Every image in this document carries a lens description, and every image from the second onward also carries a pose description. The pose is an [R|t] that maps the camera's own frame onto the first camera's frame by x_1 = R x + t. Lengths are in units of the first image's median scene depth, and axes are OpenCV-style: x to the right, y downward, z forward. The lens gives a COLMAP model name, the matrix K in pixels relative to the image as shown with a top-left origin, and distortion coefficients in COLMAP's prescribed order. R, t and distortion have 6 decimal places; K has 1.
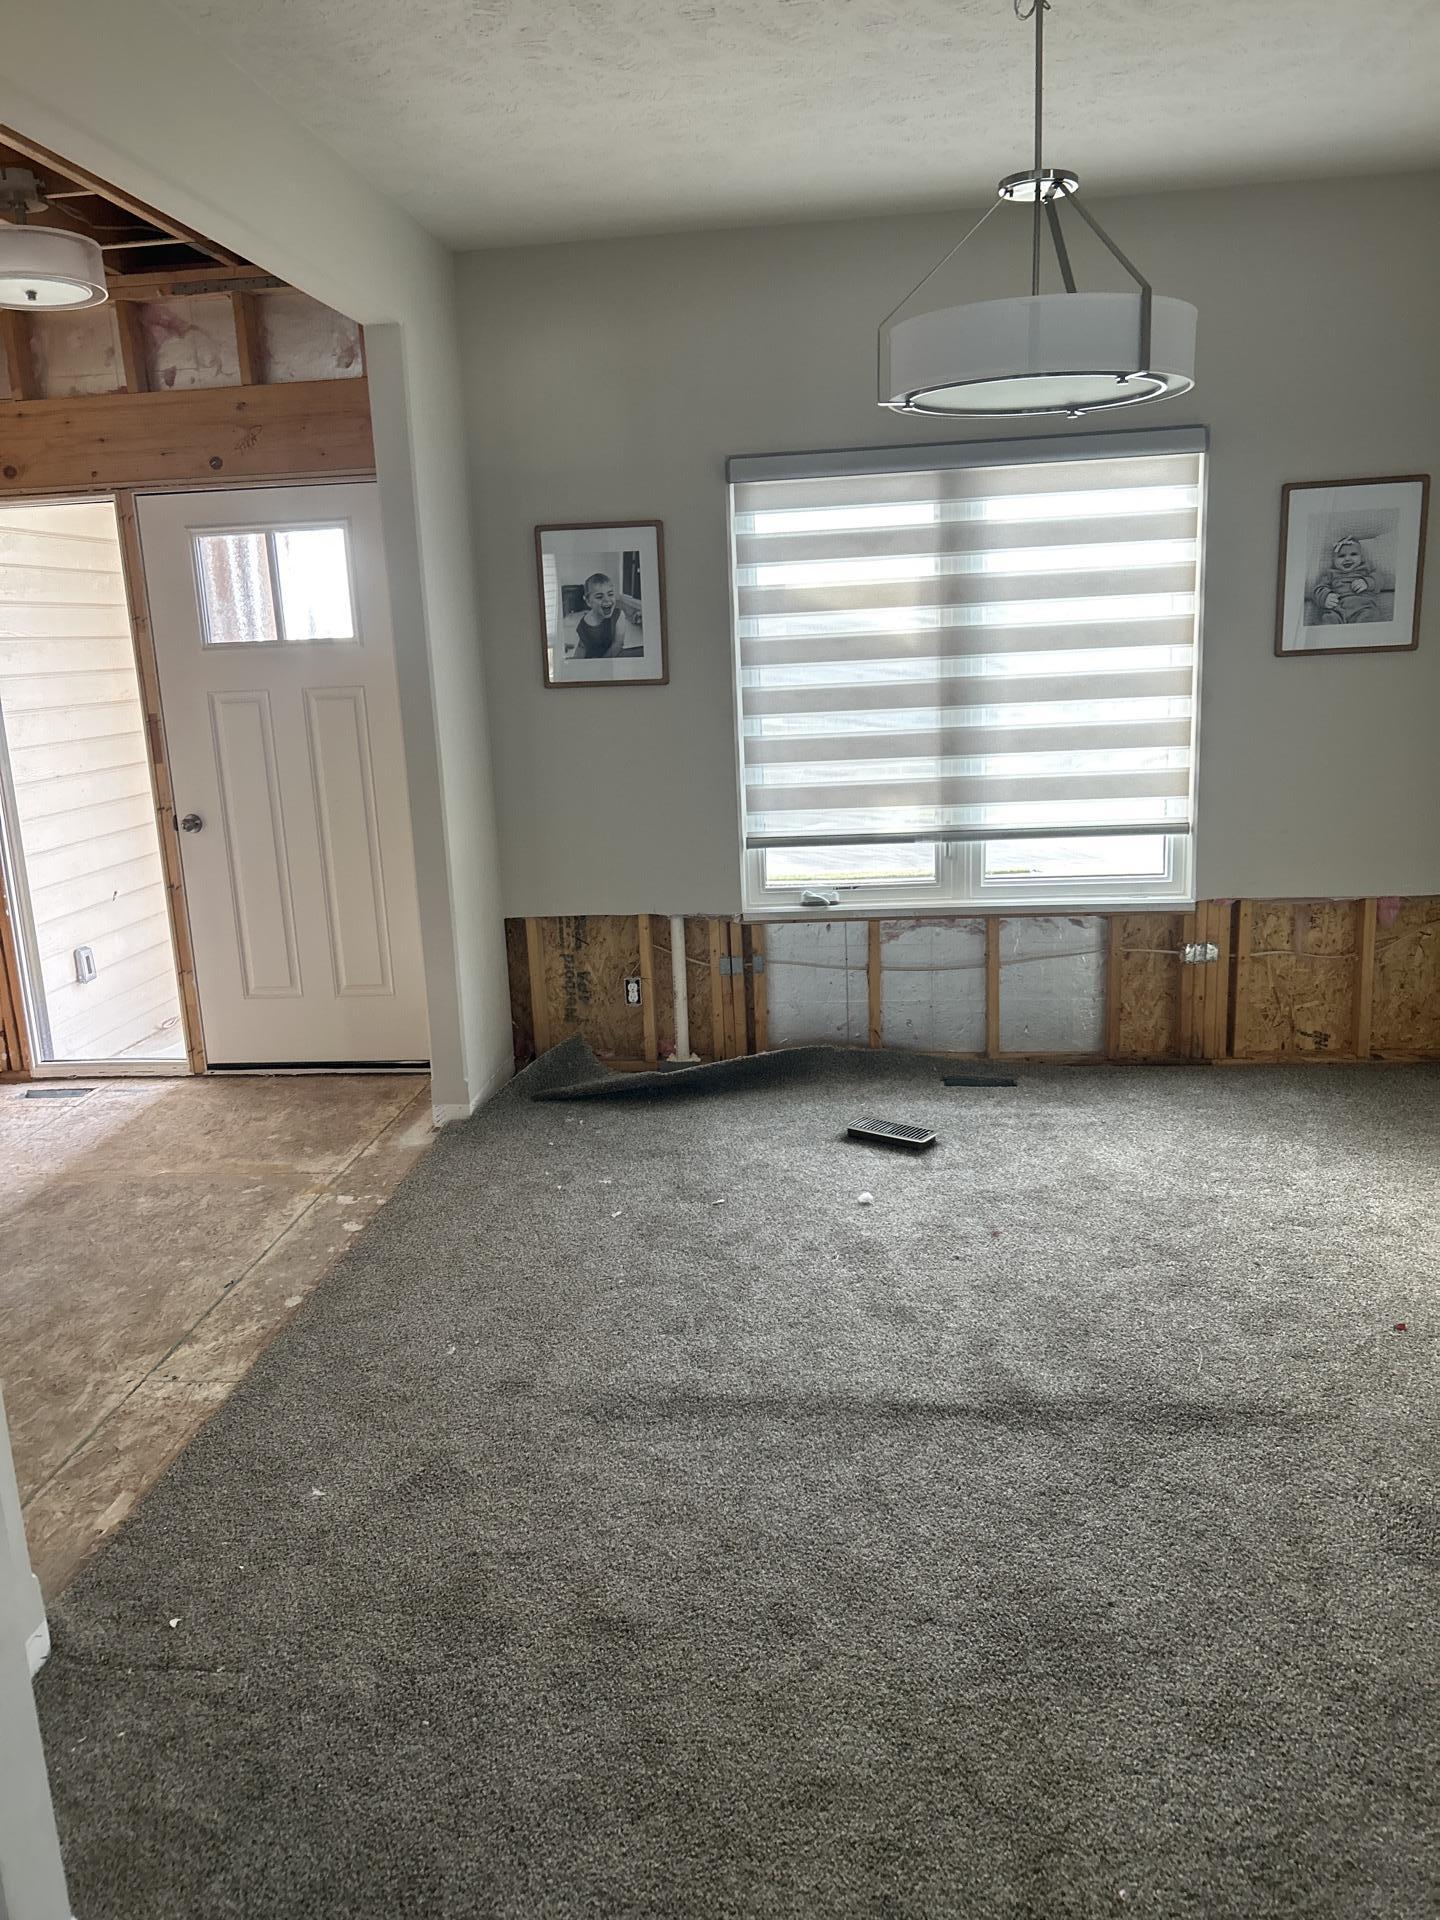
lens RADIAL K [[1445.6, 0, 711.4], [0, 1445.6, 962.0], [0, 0, 1]] dist [0.049431, -0.057229]
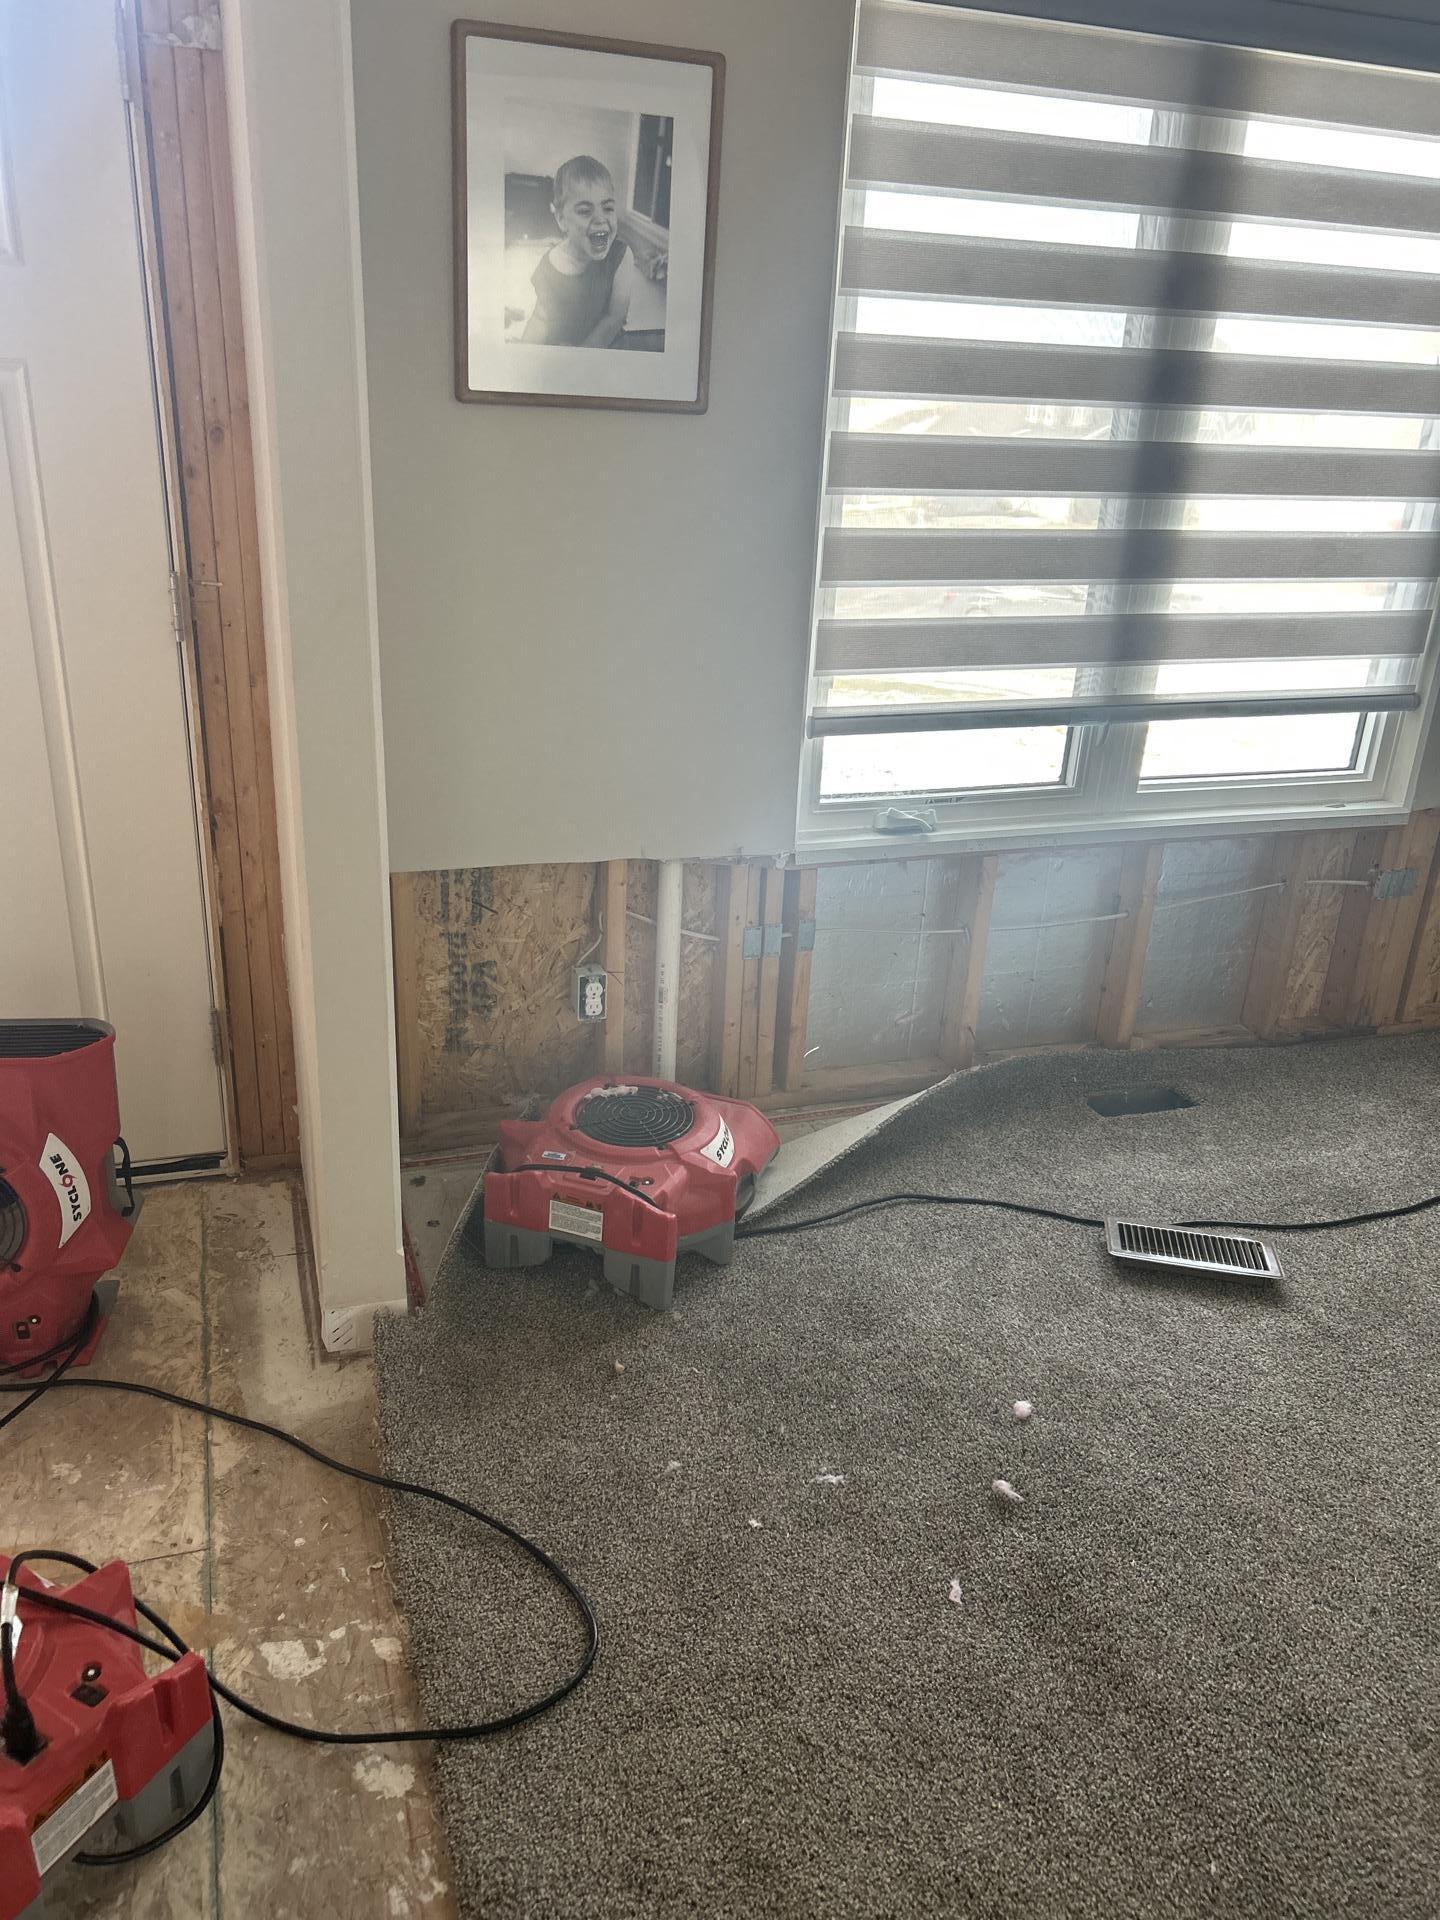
lens RADIAL K [[1445.6, 0, 696.8], [0, 1445.6, 972.9], [0, 0, 1]] dist [0.049431, -0.057229]
pose [[0.906189, -0.078703, 0.415483, -0.255329], [0.011015, 0.986588, 0.162860, -0.080643], [-0.422728, -0.143006, 0.894902, 0.508241]]
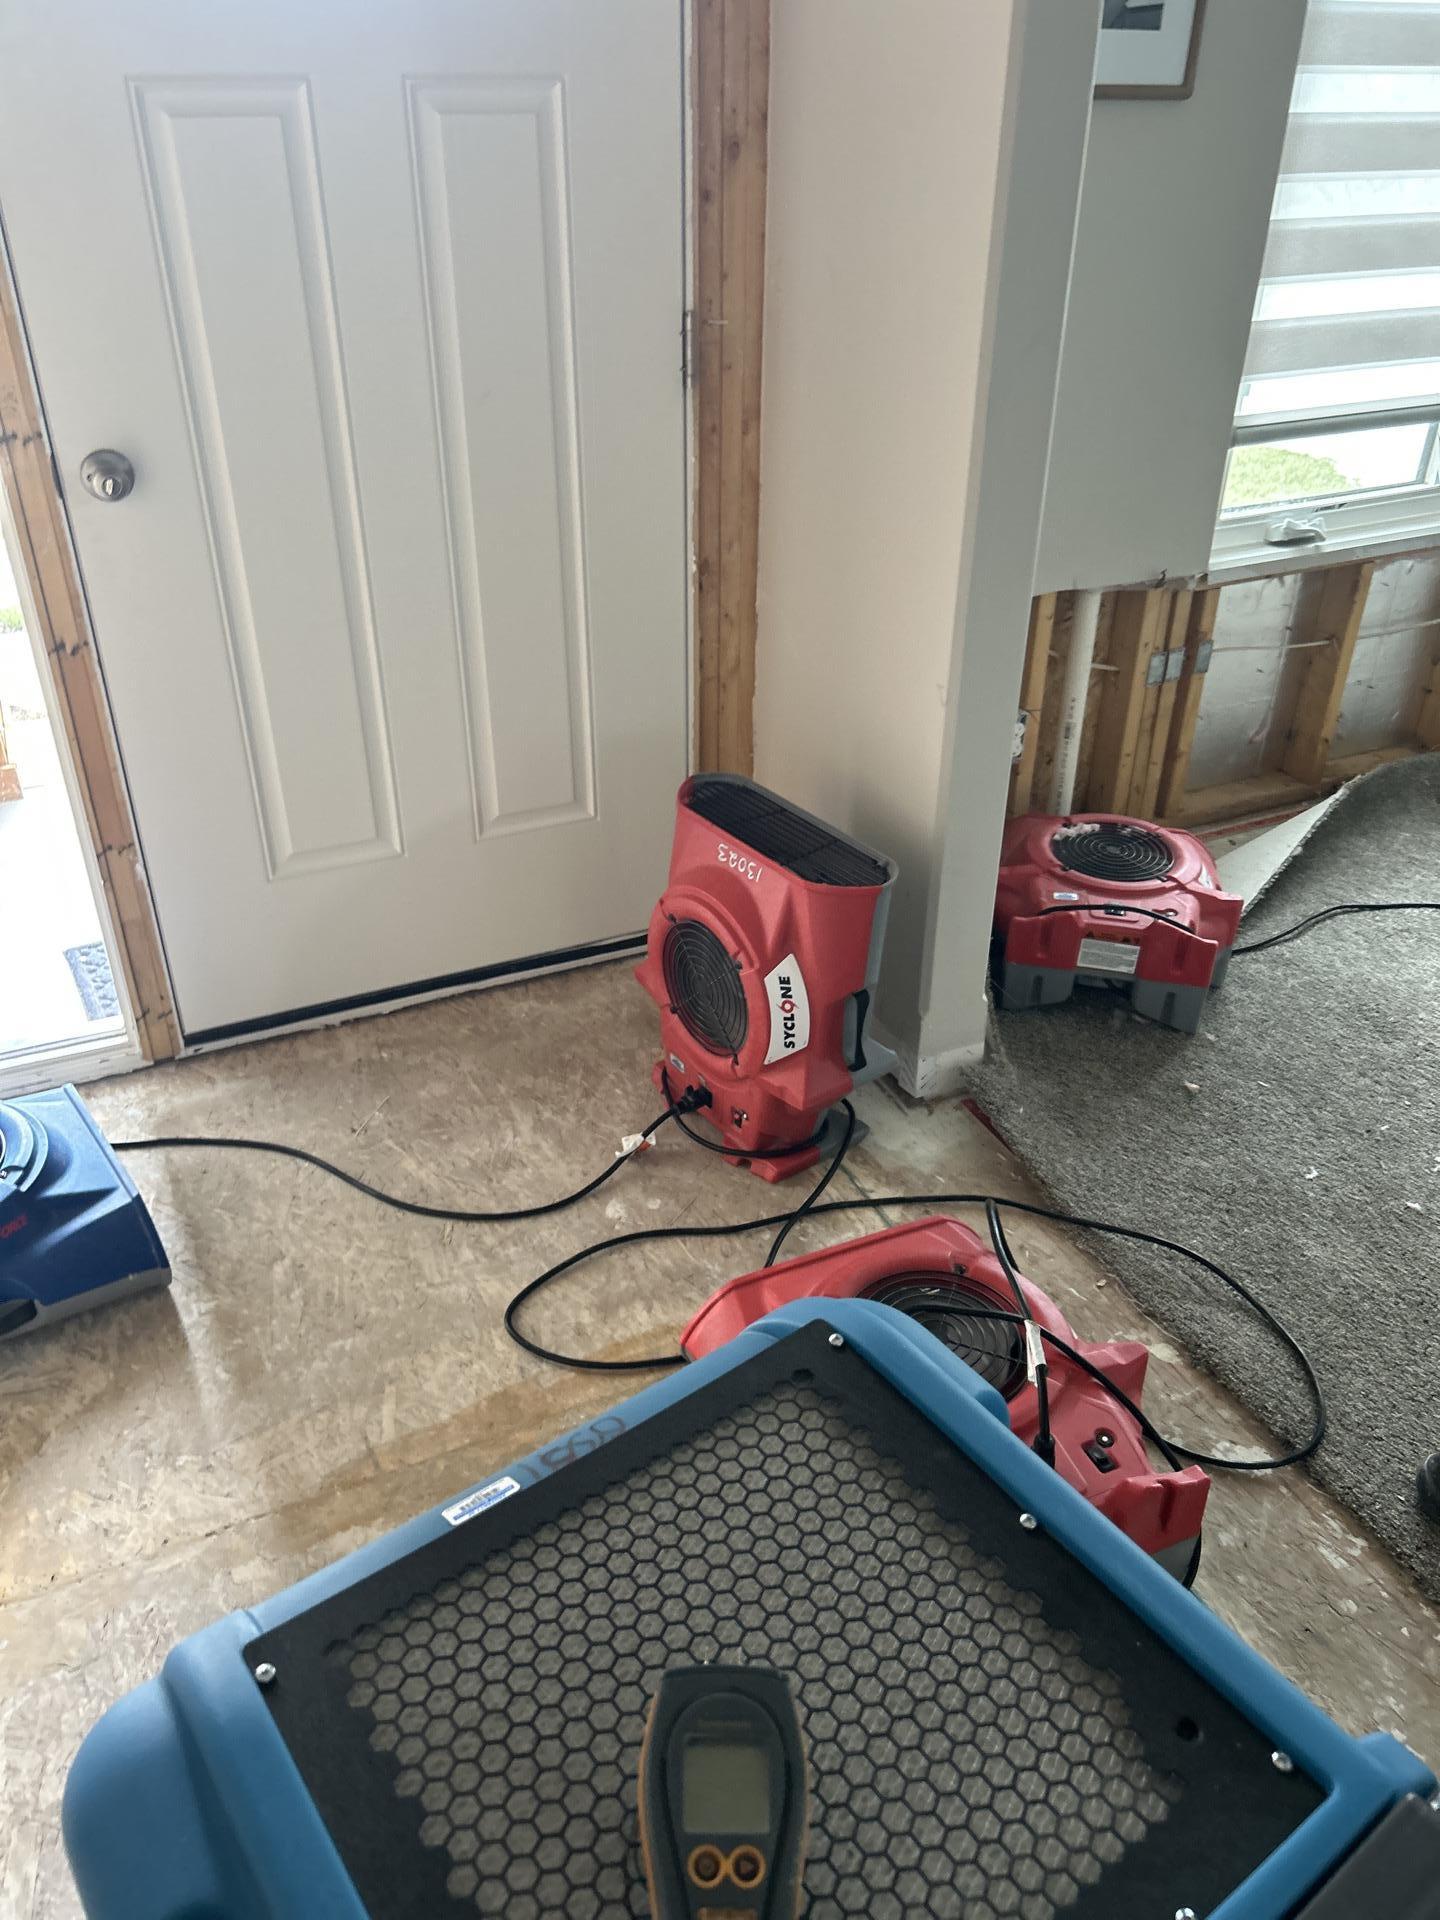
lens RADIAL K [[1445.6, 0, 697.6], [0, 1445.6, 942.3], [0, 0, 1]] dist [0.049431, -0.057229]
pose [[0.860733, -0.221014, 0.458575, -0.442473], [0.073819, 0.945502, 0.317137, -0.092530], [-0.503676, -0.239119, 0.830140, 0.605686]]
